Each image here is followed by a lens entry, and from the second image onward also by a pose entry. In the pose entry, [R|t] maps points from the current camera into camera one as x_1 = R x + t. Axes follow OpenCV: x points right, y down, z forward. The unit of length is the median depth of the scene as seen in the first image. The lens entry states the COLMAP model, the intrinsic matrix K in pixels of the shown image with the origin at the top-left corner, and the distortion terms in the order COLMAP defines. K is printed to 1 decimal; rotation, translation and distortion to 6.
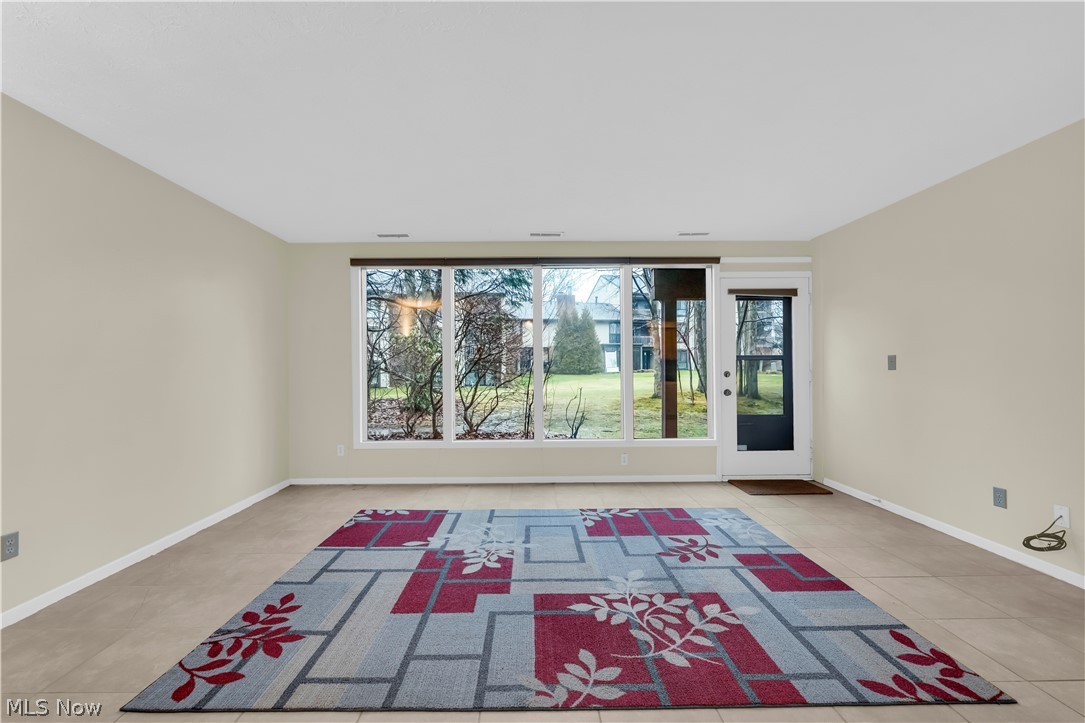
lens RADIAL K [[440.0, 0, 535.9], [0, 440.0, 368.5], [0, 0, 1]] dist [-0.000504, -0.000180]
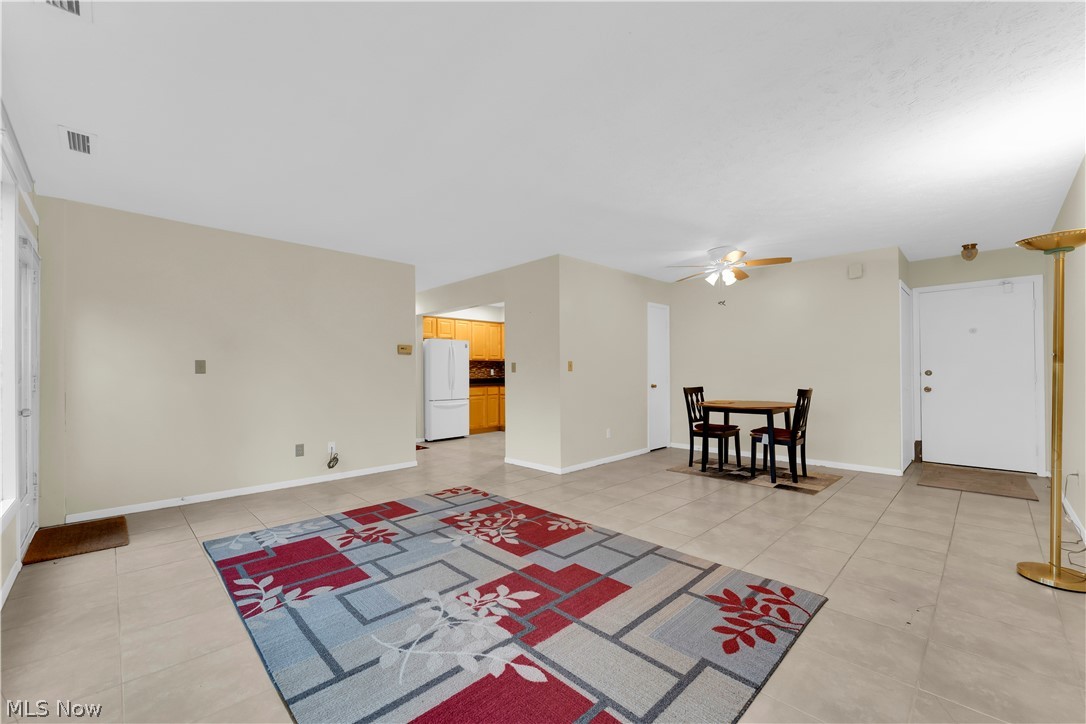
lens RADIAL K [[440.4, 0, 536.4], [0, 440.4, 369.8], [0, 0, 1]] dist [-0.000504, -0.000180]
pose [[-0.687564, 0.015710, 0.725953, -0.815703], [0.012268, 0.999875, -0.010018, 0.022032], [-0.726020, 0.002018, -0.687671, 1.617879]]
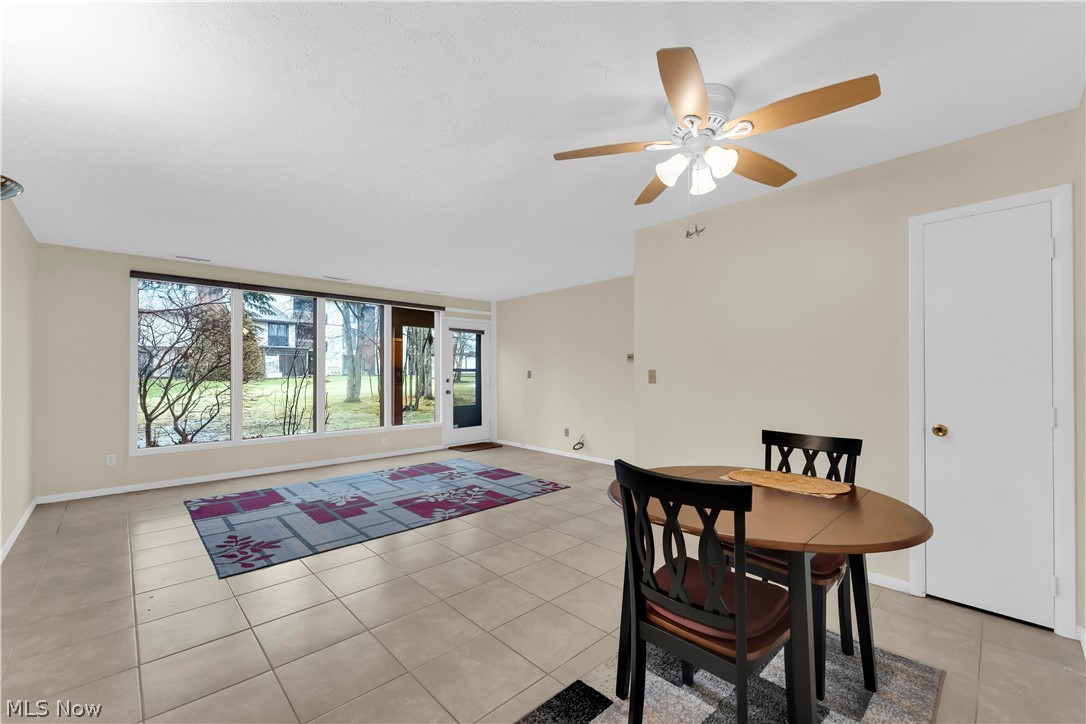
lens RADIAL K [[440.4, 0, 537.0], [0, 440.4, 367.9], [0, 0, 1]] dist [-0.000504, -0.000180]
pose [[0.732529, 0.012710, 0.680617, -0.740532], [-0.004257, 0.999892, -0.014090, -0.021265], [-0.680723, 0.007424, 0.732503, -0.688592]]
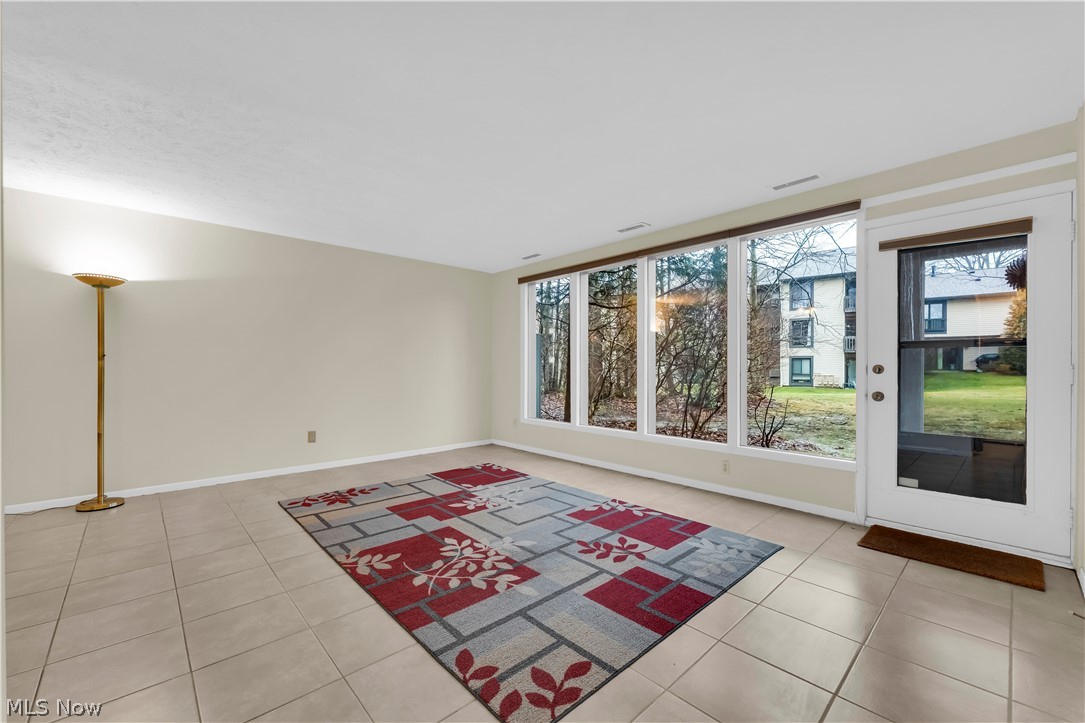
lens RADIAL K [[440.0, 0, 536.0], [0, 440.0, 371.3], [0, 0, 1]] dist [-0.000504, -0.000180]
pose [[0.664498, 0.014695, -0.747146, 1.063353], [-0.006047, 0.999880, 0.014288, 0.017074], [0.747266, -0.004976, 0.664507, 0.279633]]
